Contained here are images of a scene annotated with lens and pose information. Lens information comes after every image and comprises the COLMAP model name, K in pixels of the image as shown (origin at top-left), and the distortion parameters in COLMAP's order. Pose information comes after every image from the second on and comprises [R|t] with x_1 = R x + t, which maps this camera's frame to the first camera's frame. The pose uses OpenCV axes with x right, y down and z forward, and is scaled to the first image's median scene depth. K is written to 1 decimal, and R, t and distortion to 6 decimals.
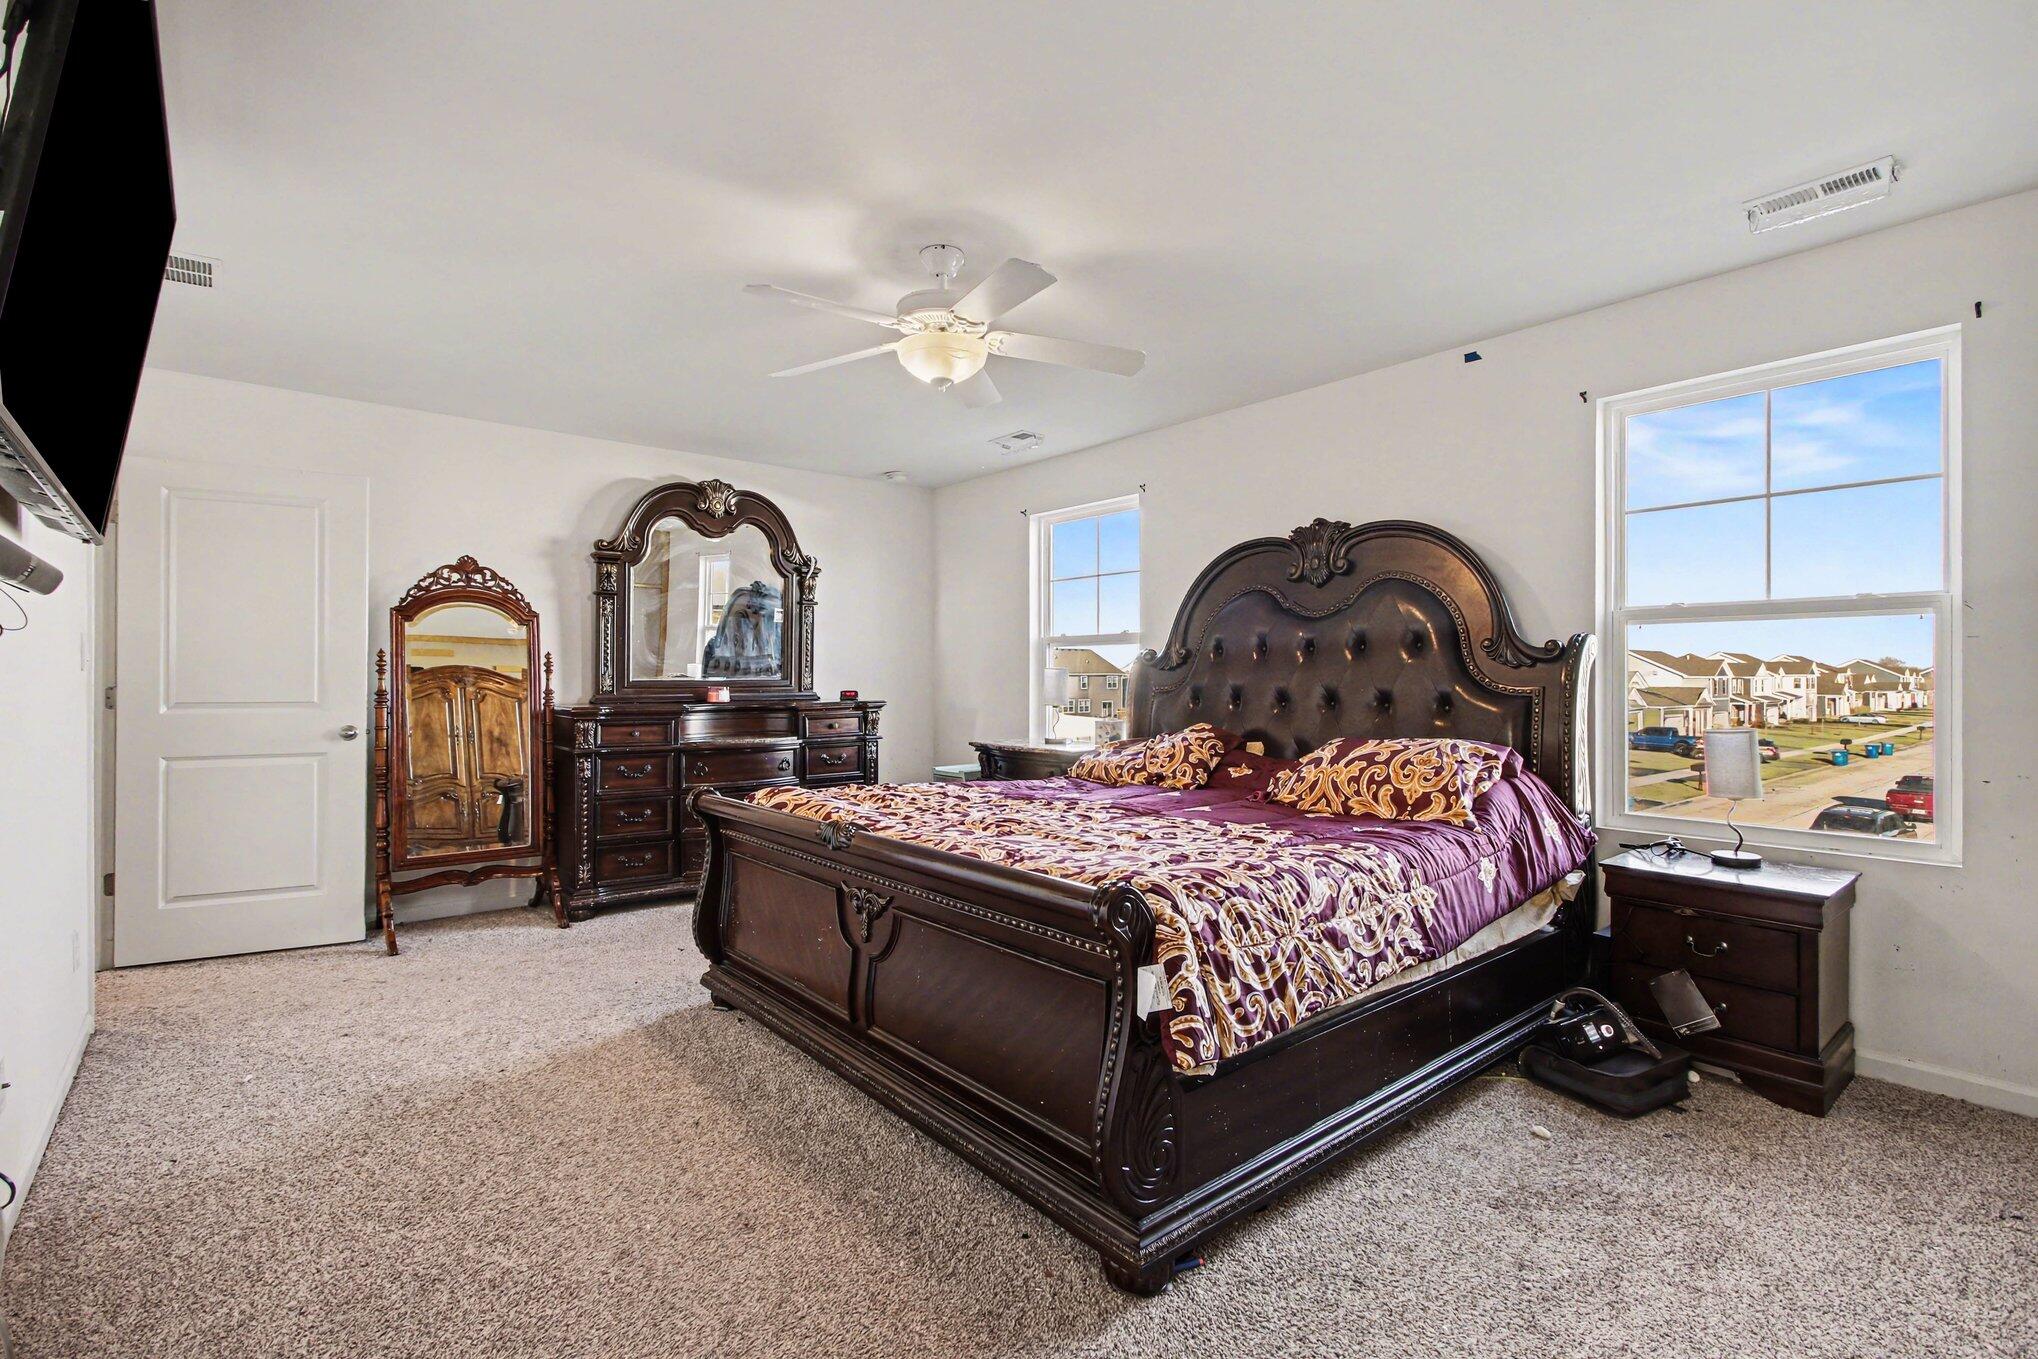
lens RADIAL K [[932.7, 0, 1019.0], [0, 932.7, 679.5], [0, 0, 1]] dist [0.011039, 0.000130]
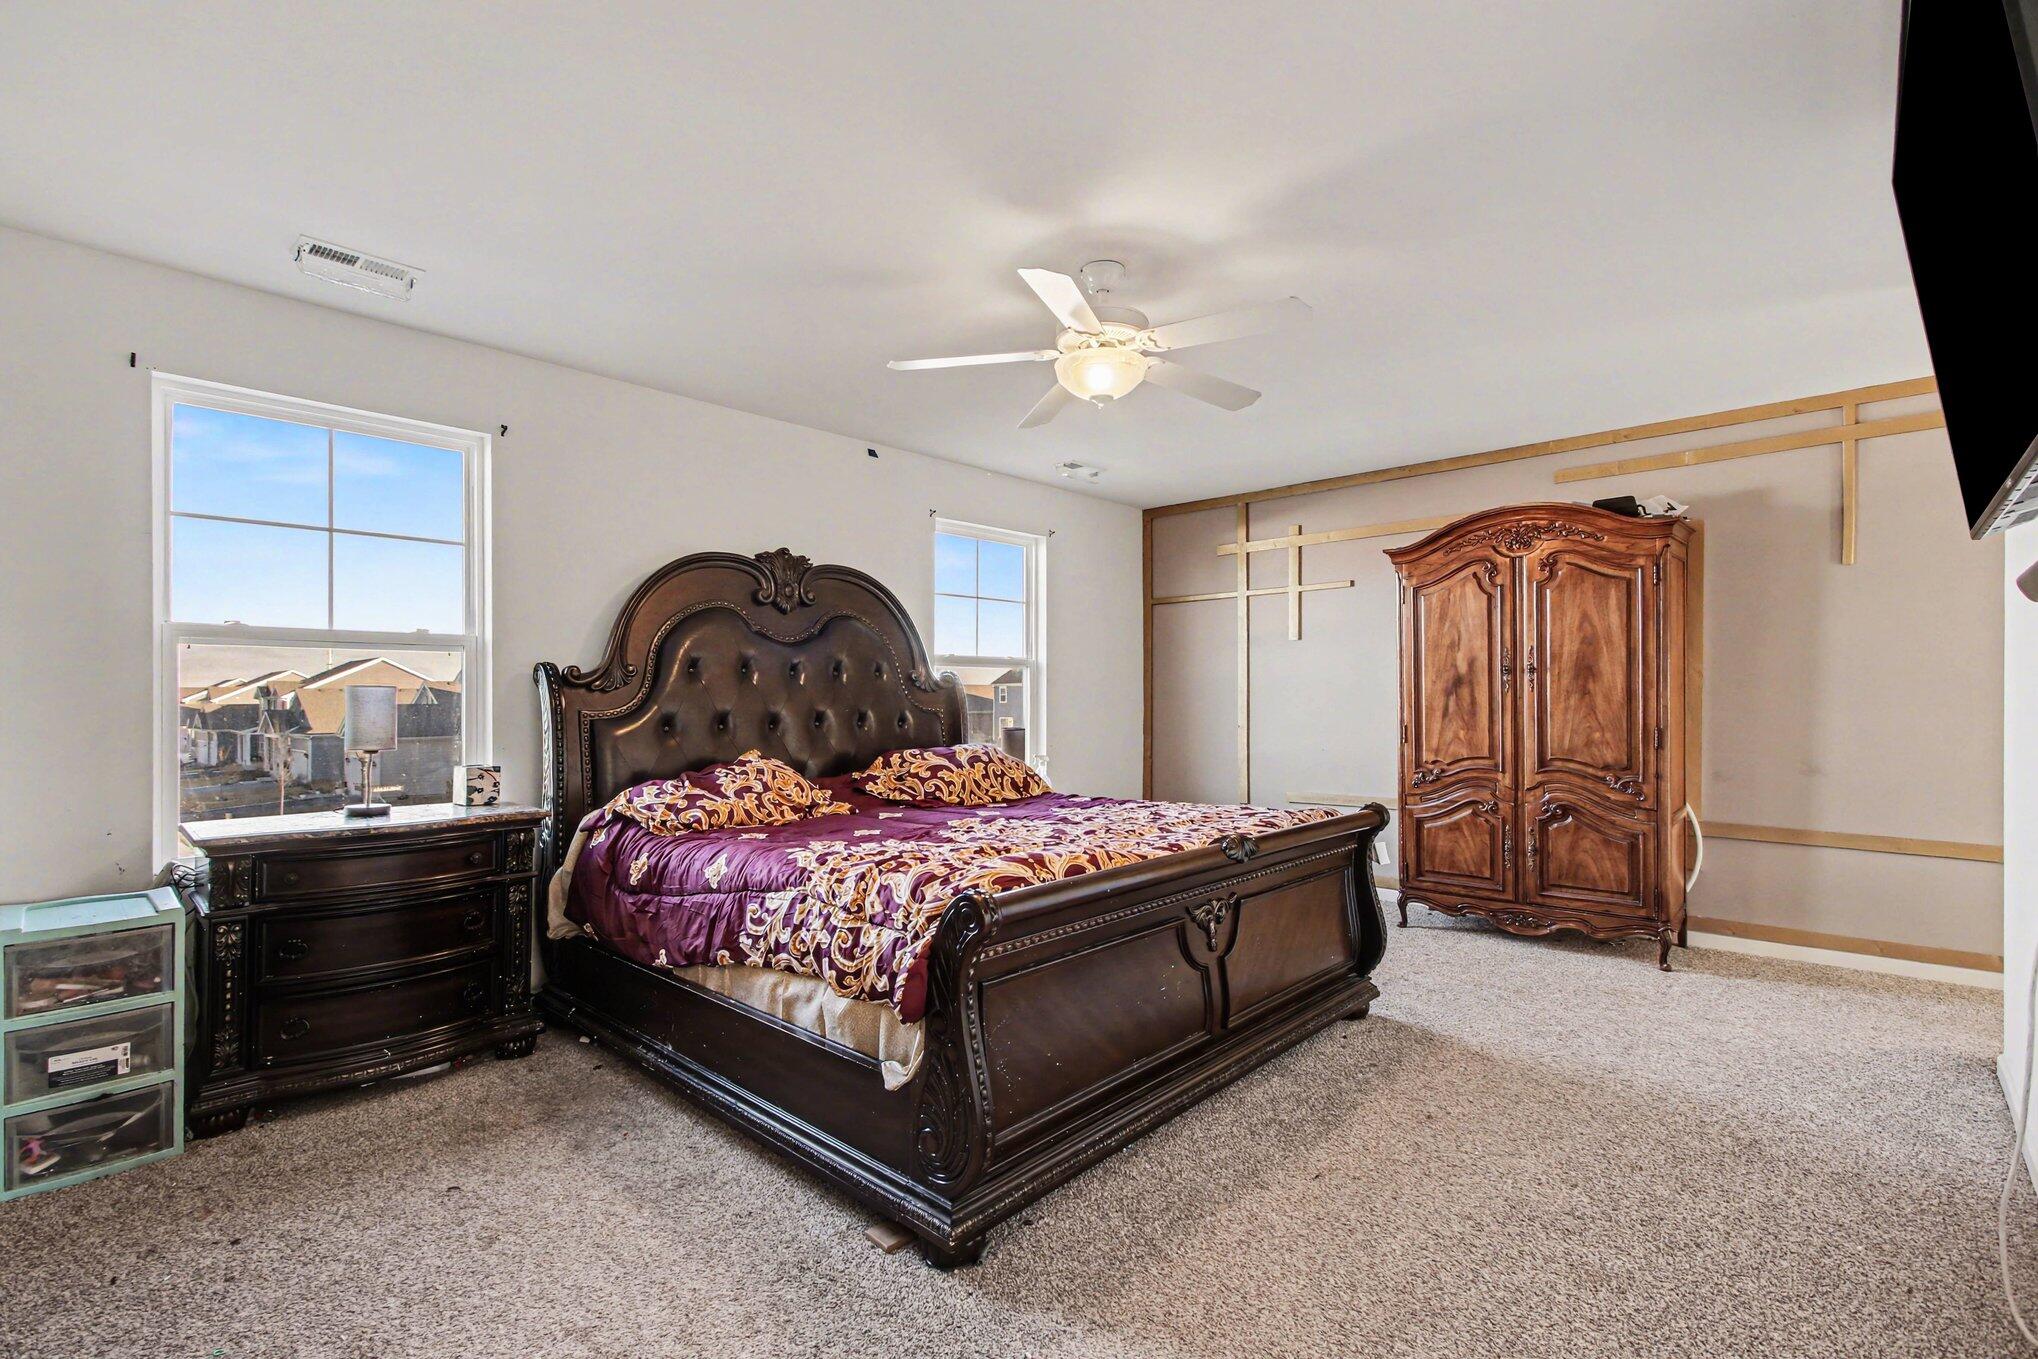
lens RADIAL K [[924.8, 0, 1020.3], [0, 924.8, 703.7], [0, 0, 1]] dist [-0.002150, -0.000185]
pose [[-0.126259, 0.001094, 0.991997, -0.984657], [0.005203, 0.999986, -0.000440, 0.006764], [-0.991984, 0.005105, -0.126263, 1.144535]]
